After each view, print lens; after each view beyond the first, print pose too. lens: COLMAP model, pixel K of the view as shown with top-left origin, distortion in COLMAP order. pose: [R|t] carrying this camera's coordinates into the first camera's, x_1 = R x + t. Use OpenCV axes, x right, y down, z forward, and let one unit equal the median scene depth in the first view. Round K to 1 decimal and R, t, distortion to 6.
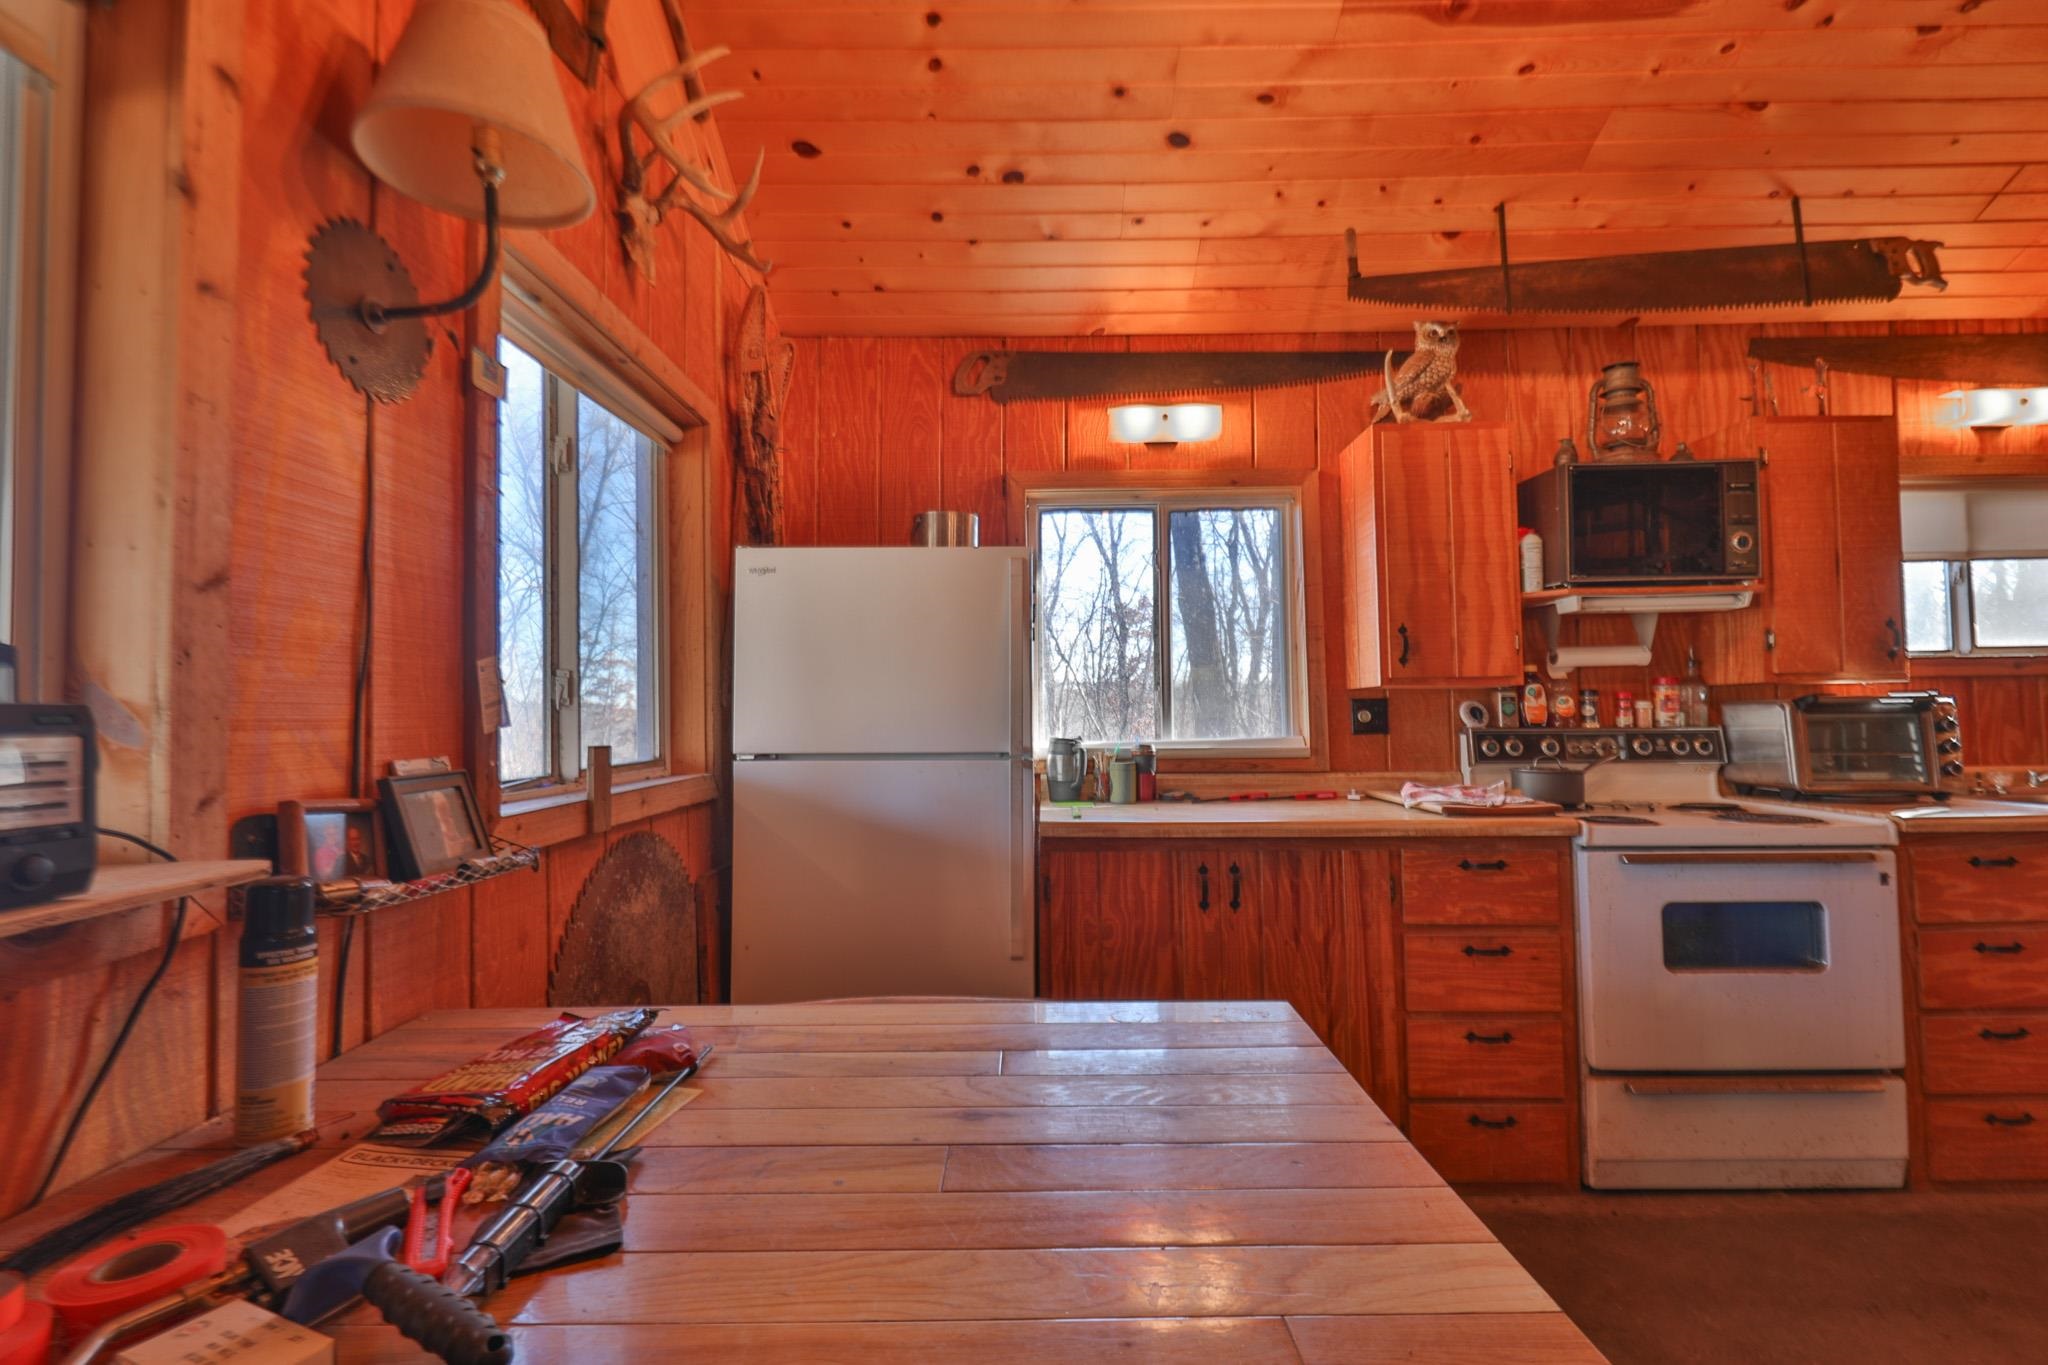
lens RADIAL K [[896.0, 0, 1024.9], [0, 896.0, 680.1], [0, 0, 1]] dist [0.003837, -0.003913]
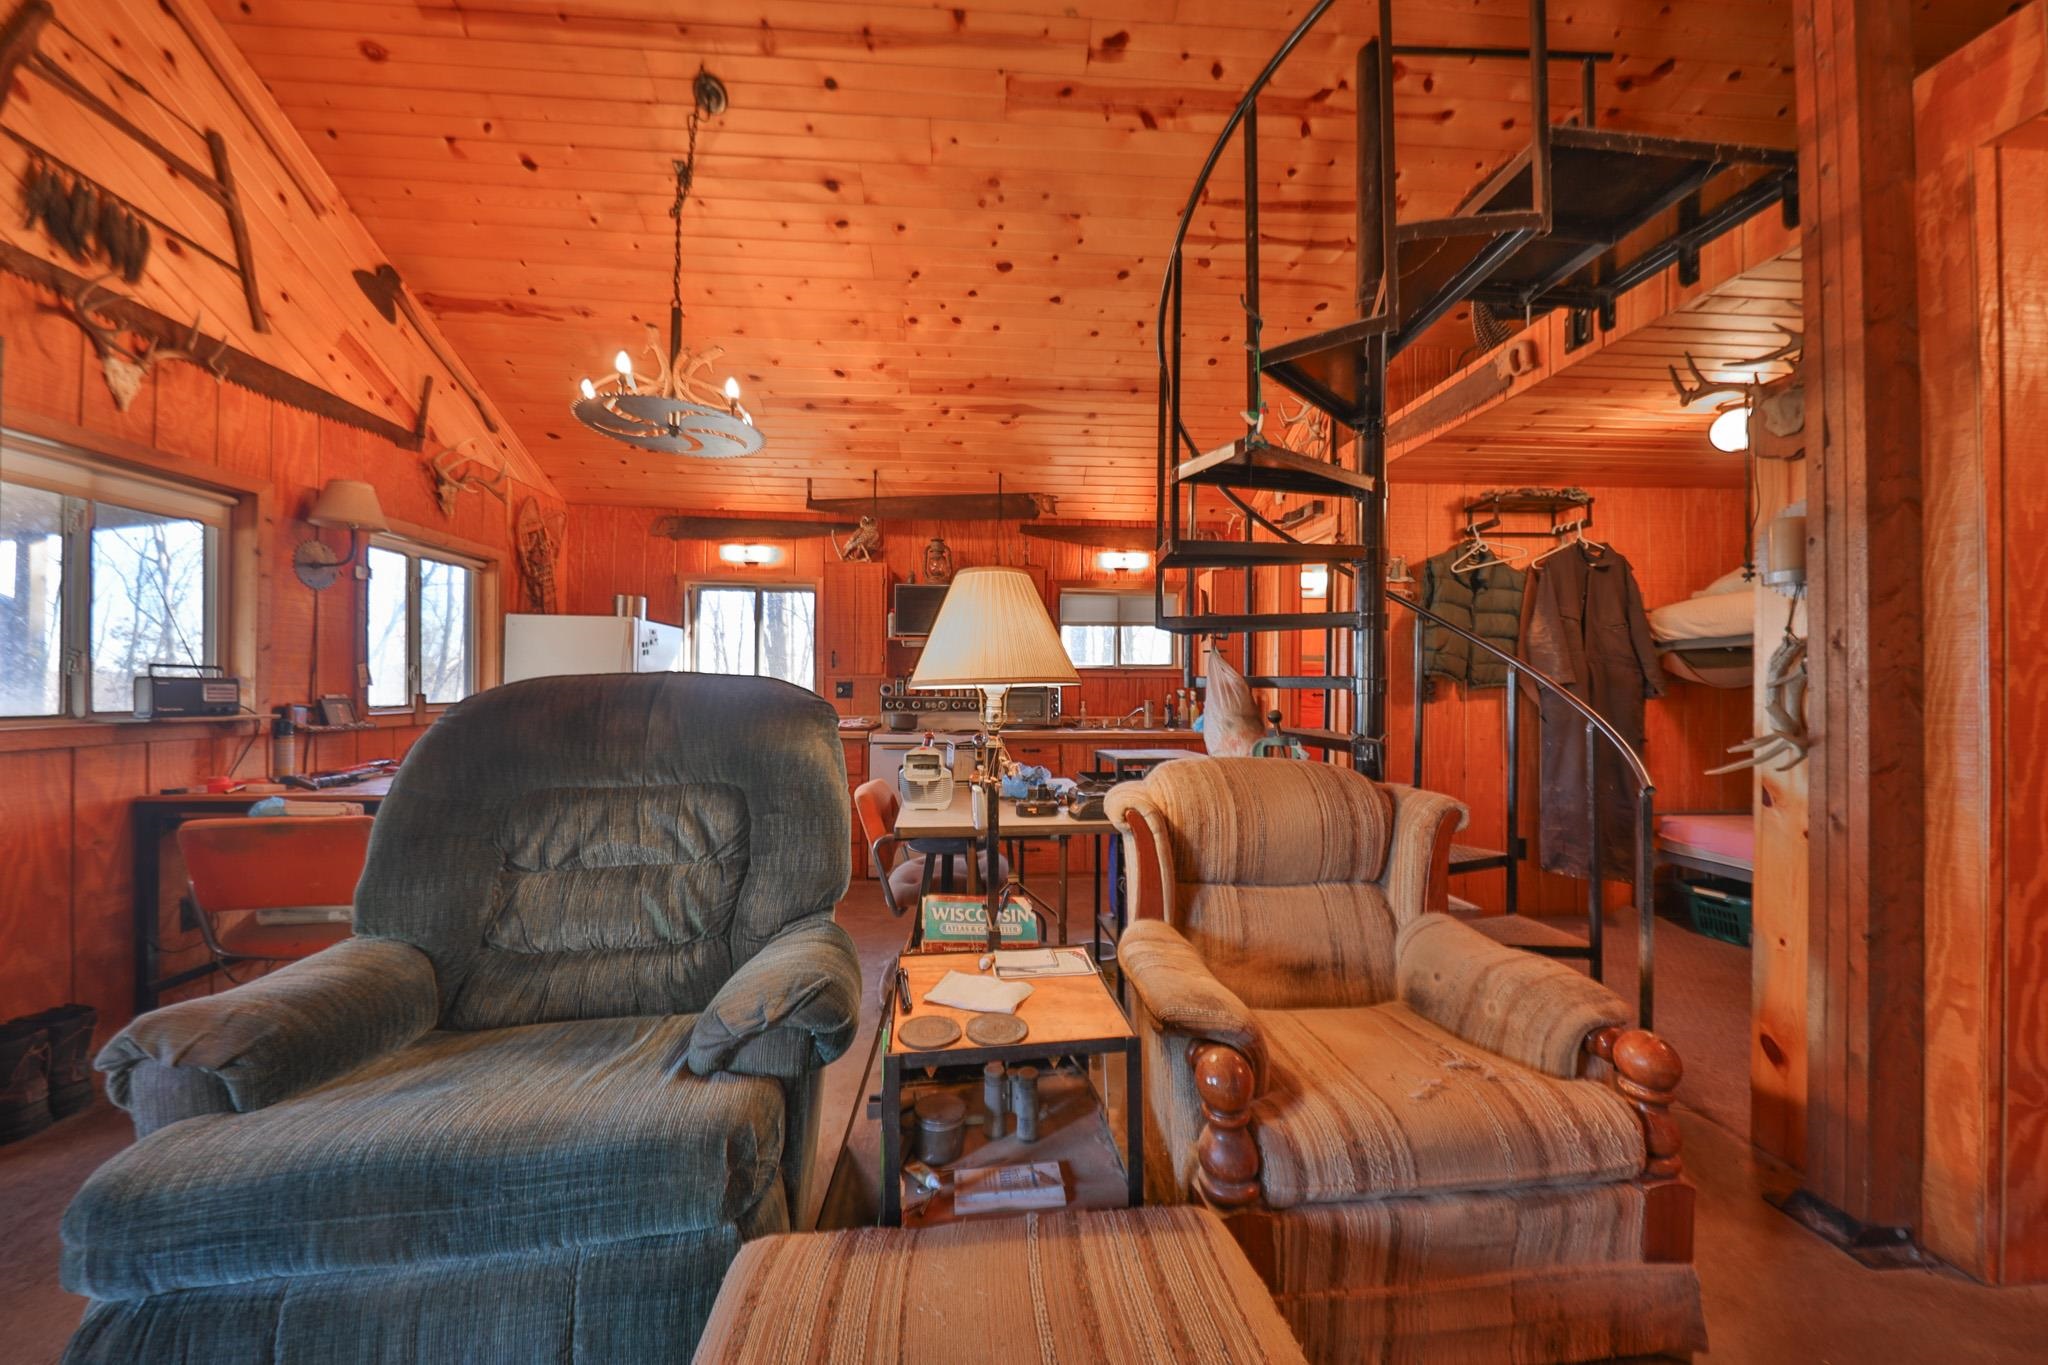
lens RADIAL K [[668.5, 0, 1008.1], [0, 668.5, 683.4], [0, 0, 1]] dist [-0.007237, -0.000167]
pose [[0.995283, 0.018242, 0.095282, 0.717912], [-0.020896, 0.999419, 0.026930, -0.032993], [-0.094735, -0.028794, 0.995086, -0.768923]]
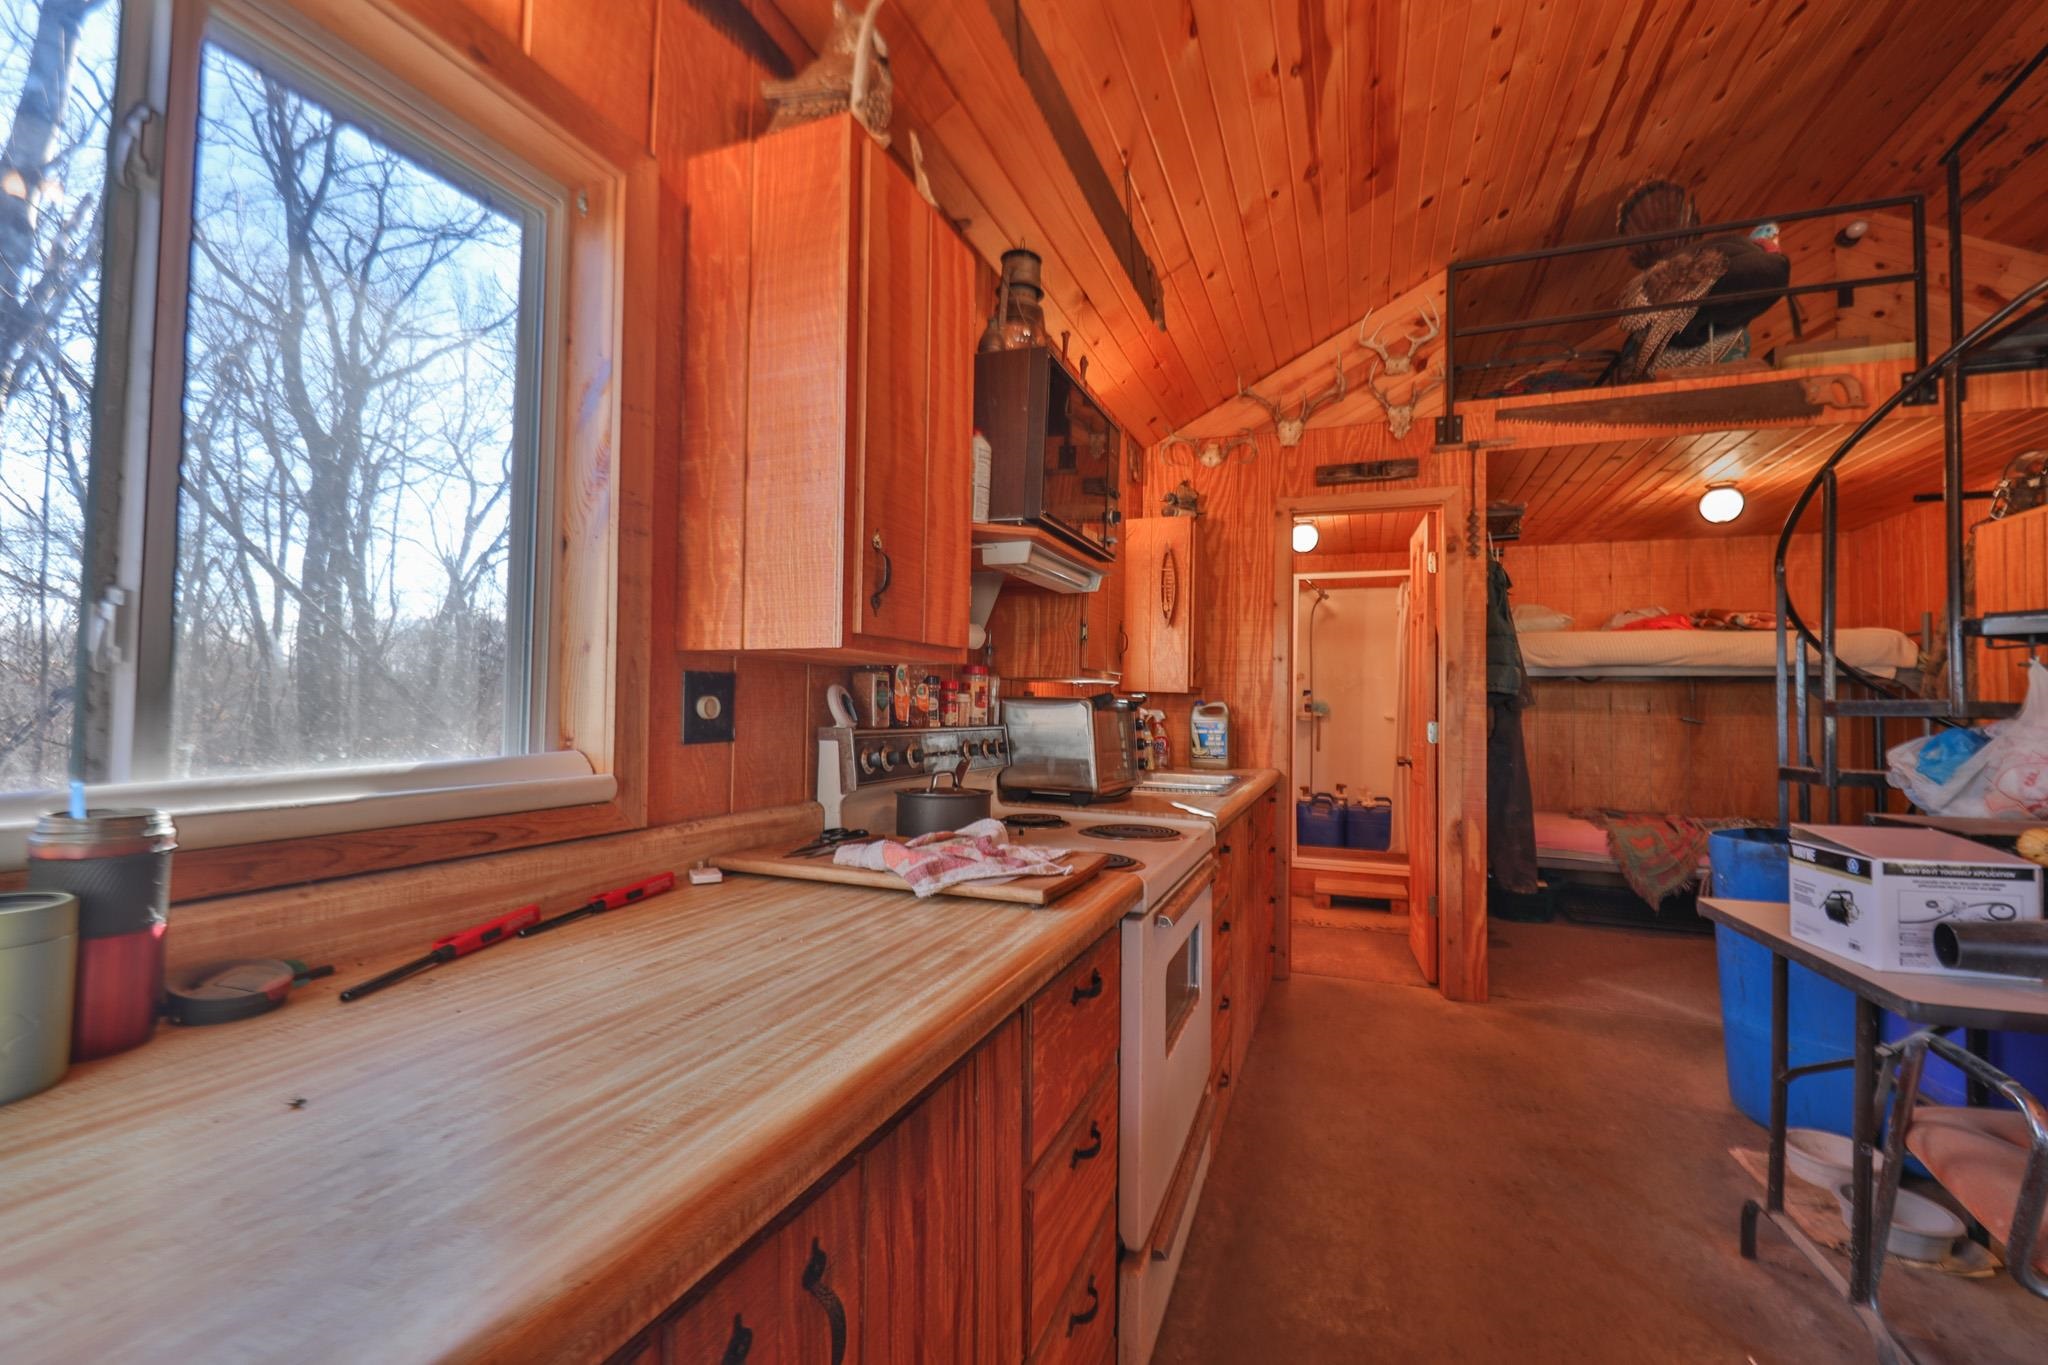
lens RADIAL K [[844.2, 0, 1032.1], [0, 844.2, 684.2], [0, 0, 1]] dist [0.001301, -0.000711]
pose [[0.349999, 0.039961, 0.935897, 0.004268], [-0.058223, 0.998086, -0.020843, 0.030784], [-0.934939, -0.047196, 0.351655, 0.769192]]
